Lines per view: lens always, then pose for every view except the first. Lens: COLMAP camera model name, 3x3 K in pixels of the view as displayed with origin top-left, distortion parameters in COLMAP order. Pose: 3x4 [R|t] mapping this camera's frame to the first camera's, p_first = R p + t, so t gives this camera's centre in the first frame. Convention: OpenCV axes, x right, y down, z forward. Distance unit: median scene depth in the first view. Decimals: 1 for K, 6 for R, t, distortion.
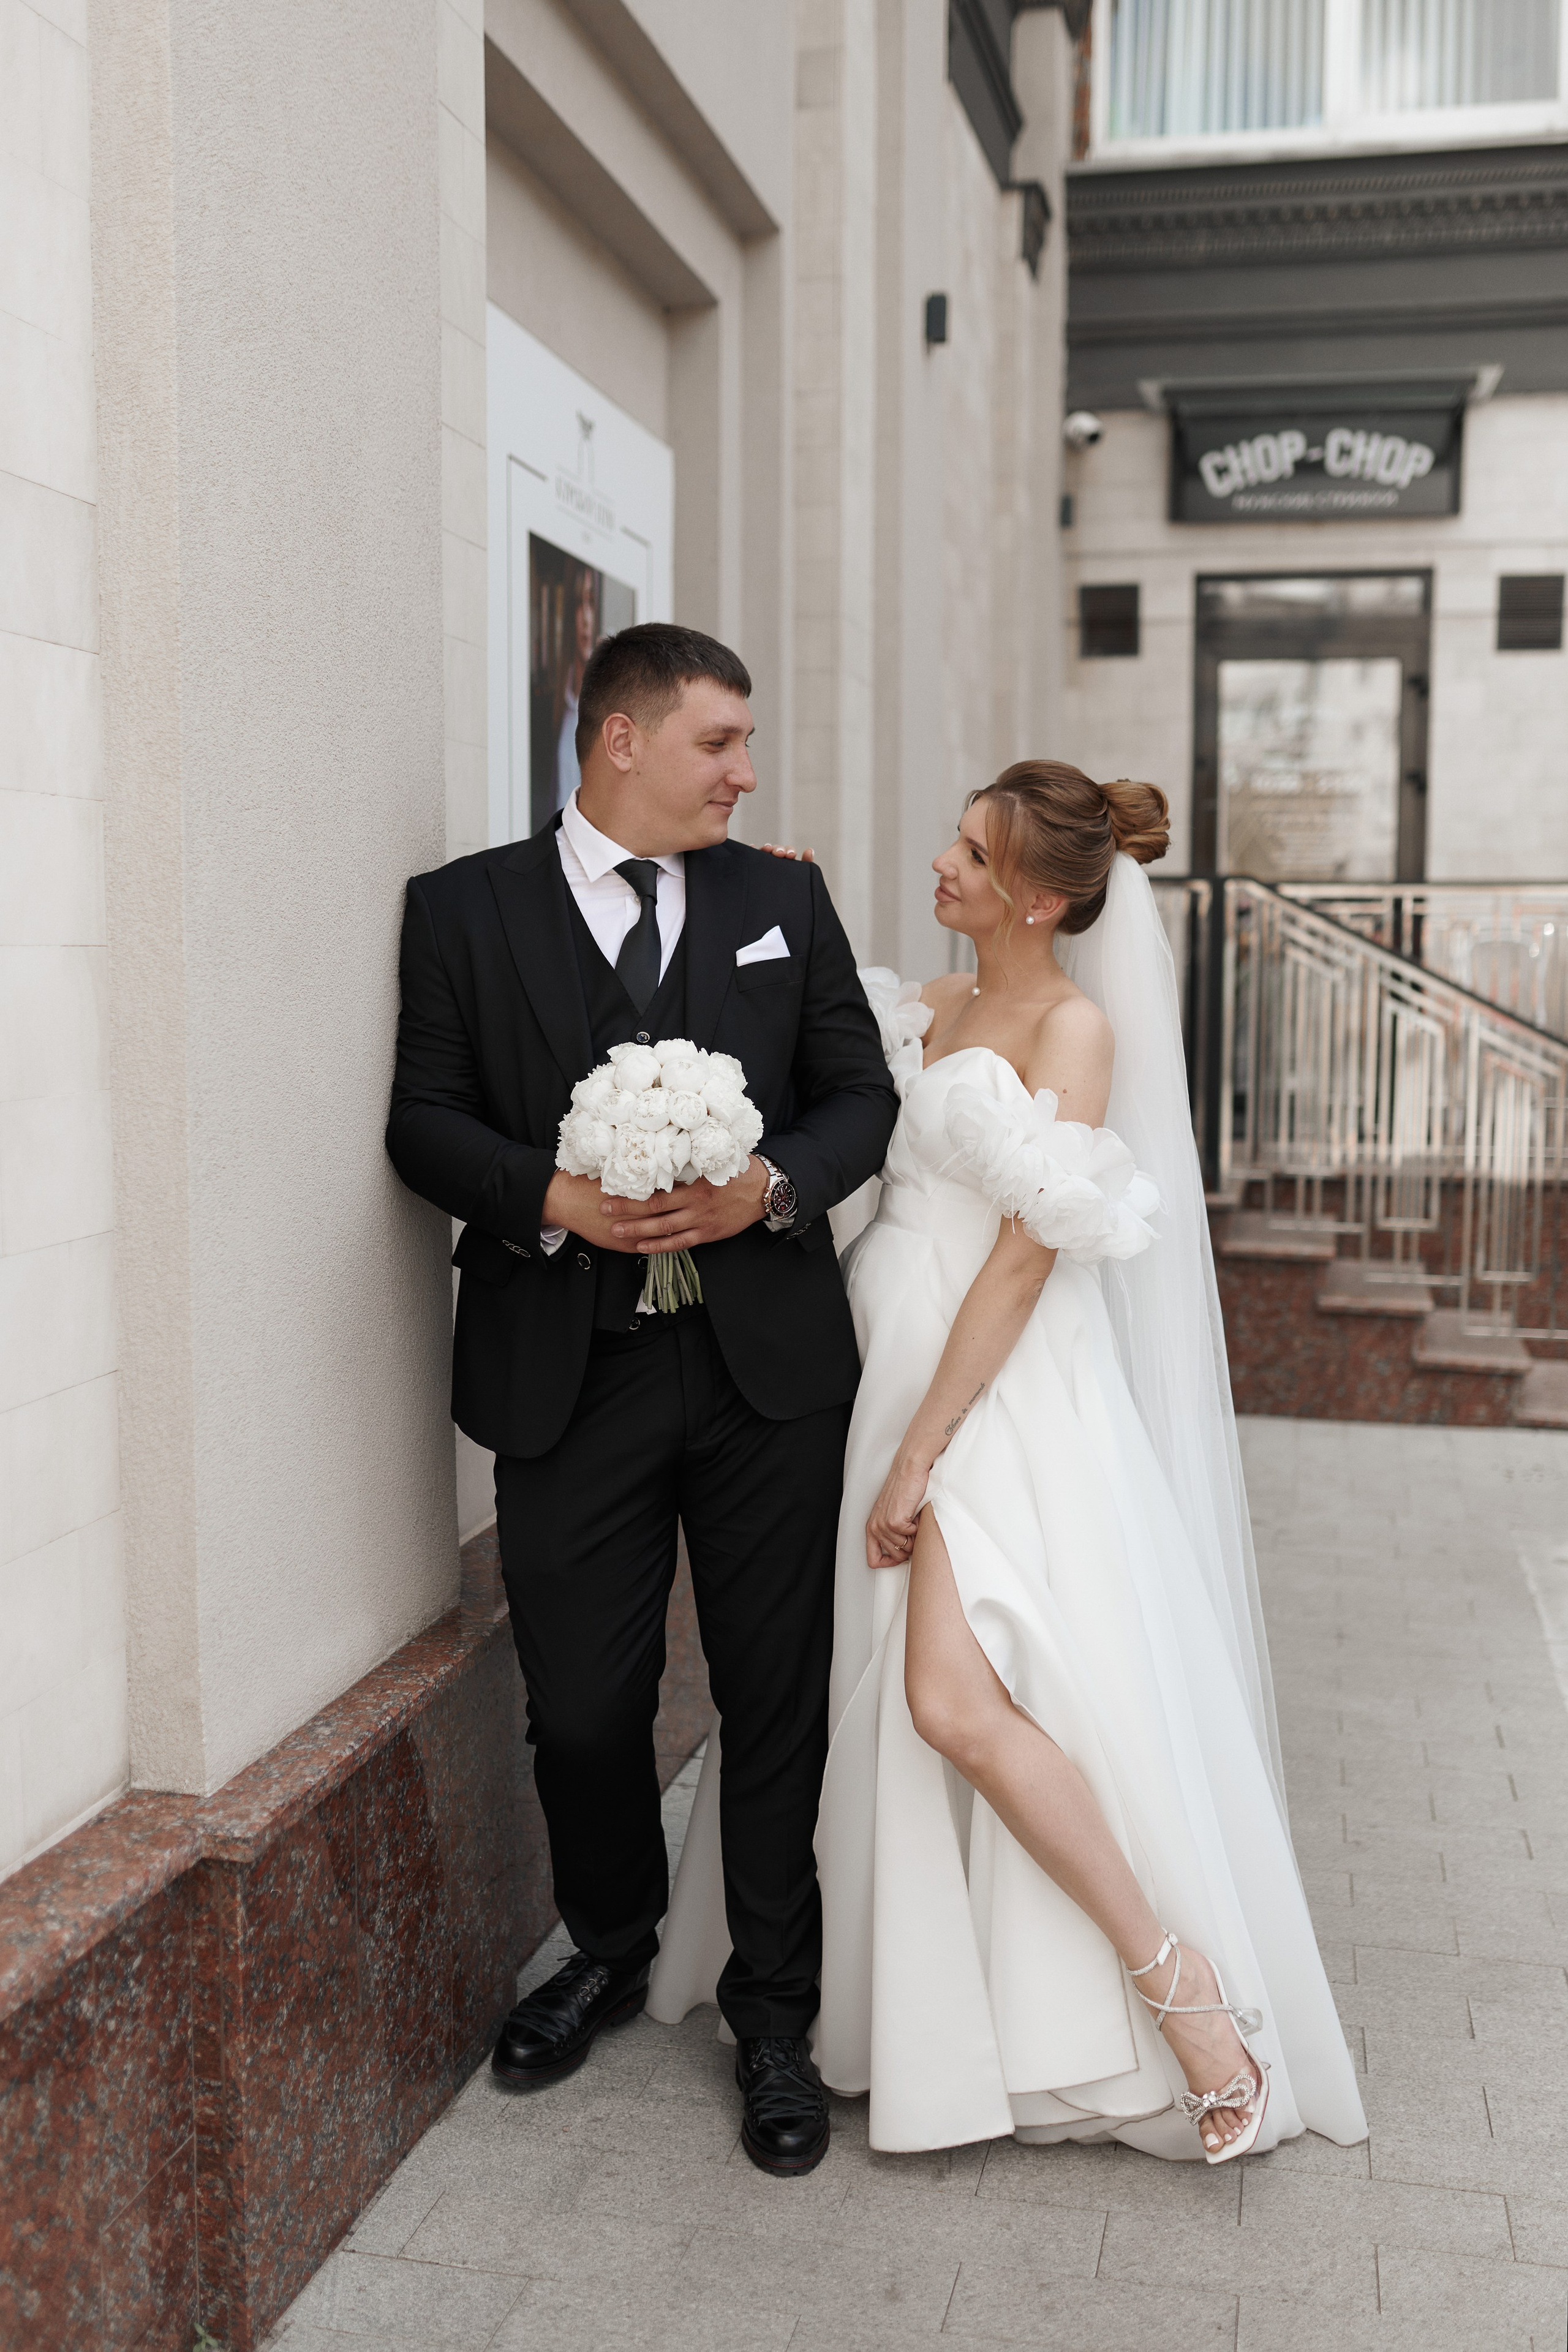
lens RADIAL K [[2276.3, 0, 784.0], [0, 2276.3, 1176.0], [0, 0, 1]] dist [-0.007061, -0.007337]
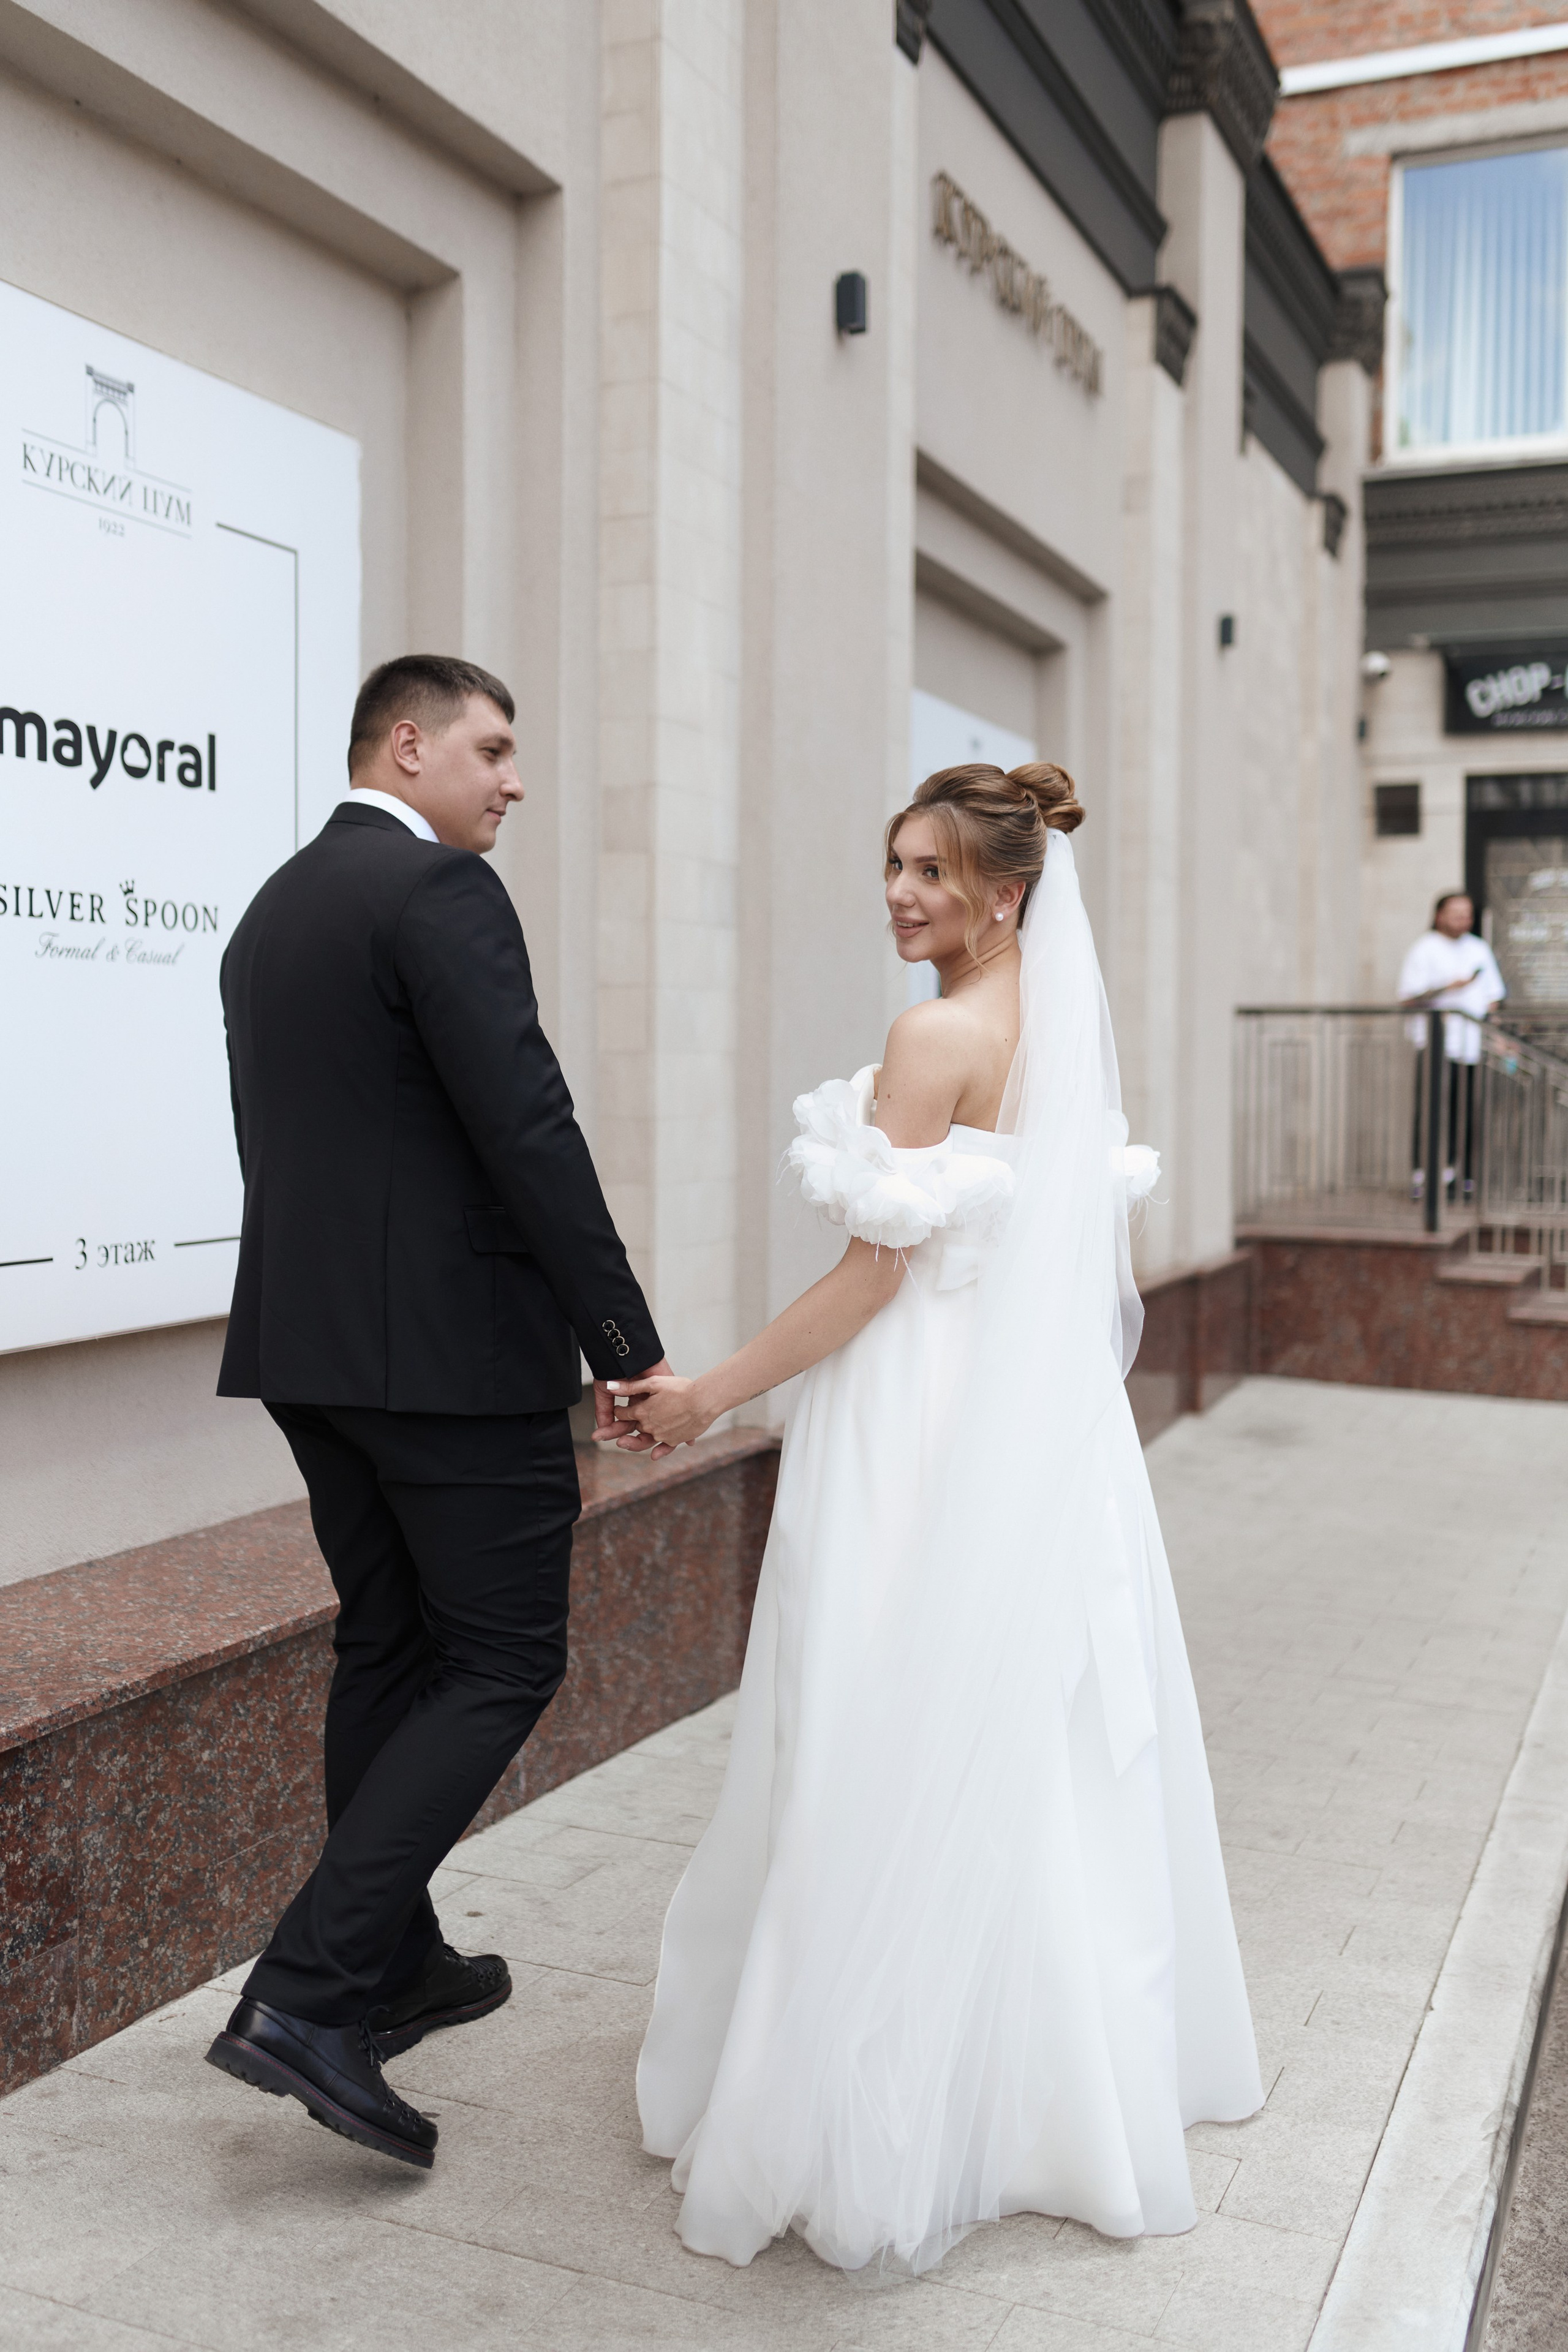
lens RADIAL K [[2276.3, 0, 784.0], [0, 2276.3, 1176.0], [0, 0, 1]] dist [-0.007061, -0.007337]
pose [[0.980786, 0.010107, -0.194824, 0.055803], [-0.020207, 0.998549, -0.049925, 0.038691], [0.194036, 0.052903, 0.979567, -0.345641]]
